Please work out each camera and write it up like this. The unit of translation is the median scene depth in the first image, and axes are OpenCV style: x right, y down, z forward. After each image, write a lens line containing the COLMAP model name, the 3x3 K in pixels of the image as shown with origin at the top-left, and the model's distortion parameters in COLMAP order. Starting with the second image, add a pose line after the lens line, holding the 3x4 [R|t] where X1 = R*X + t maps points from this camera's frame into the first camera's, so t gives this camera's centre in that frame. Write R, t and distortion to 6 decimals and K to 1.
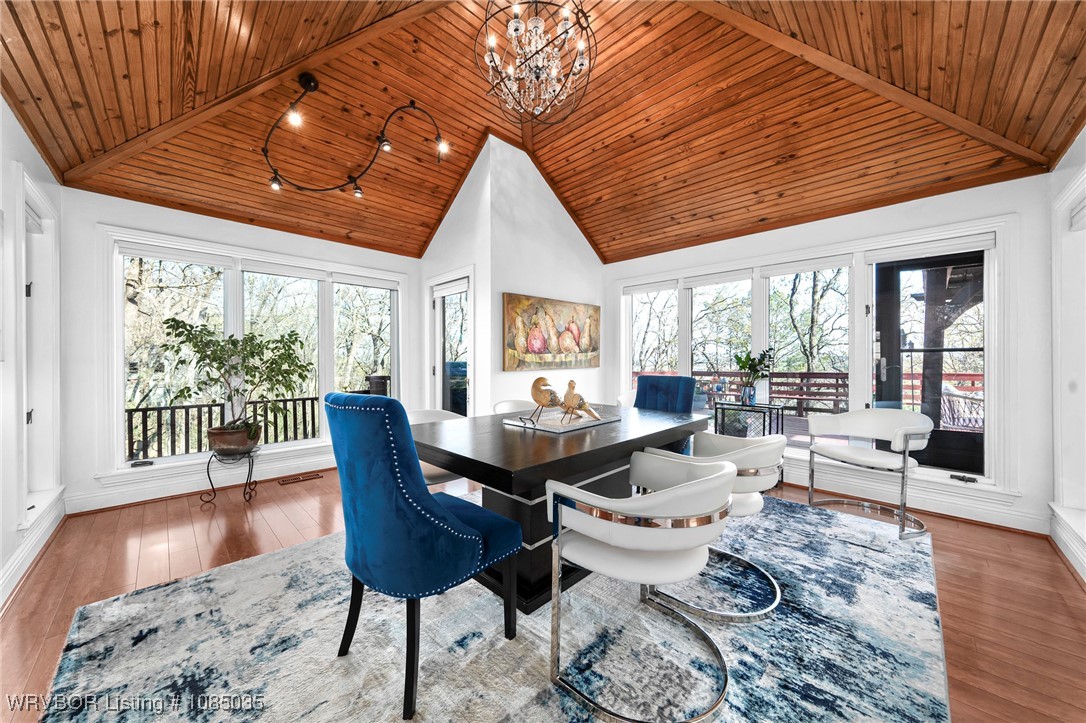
lens RADIAL K [[375.9, 0, 545.0], [0, 375.9, 365.1], [0, 0, 1]] dist [-0.000214, -0.000012]
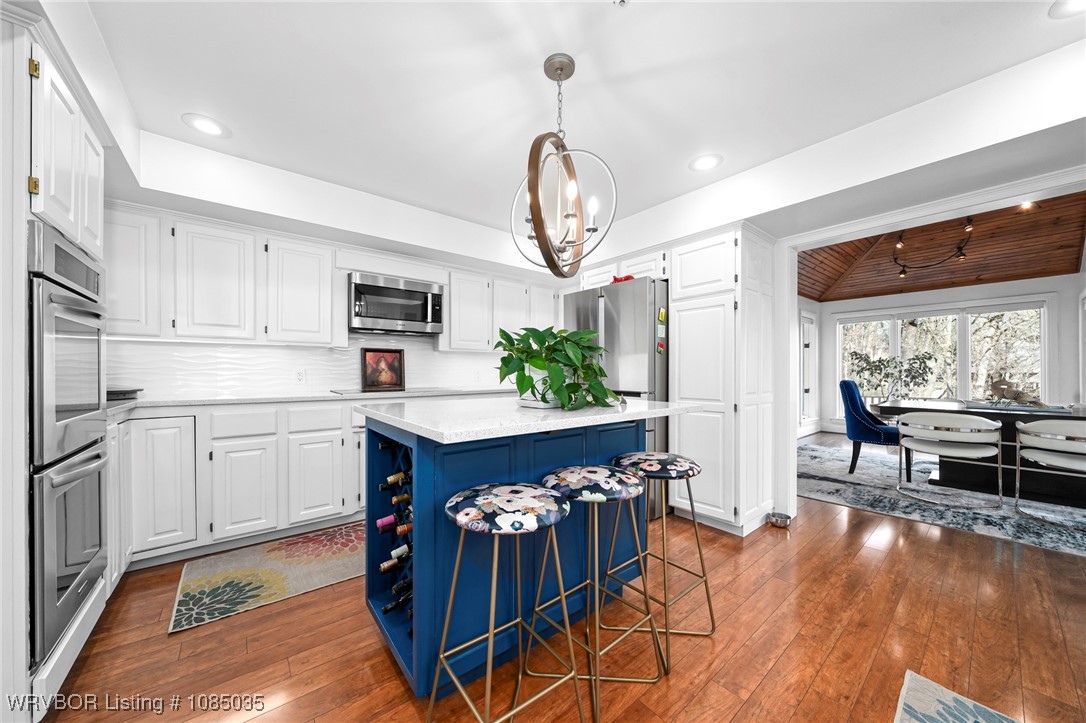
lens RADIAL K [[374.0, 0, 531.8], [0, 374.0, 372.1], [0, 0, 1]] dist [0.000200, -0.000029]
pose [[-0.121156, 0.006774, -0.992610, 2.902342], [-0.006835, 0.999947, 0.007658, -0.001318], [0.992610, 0.007712, -0.121103, -1.279341]]
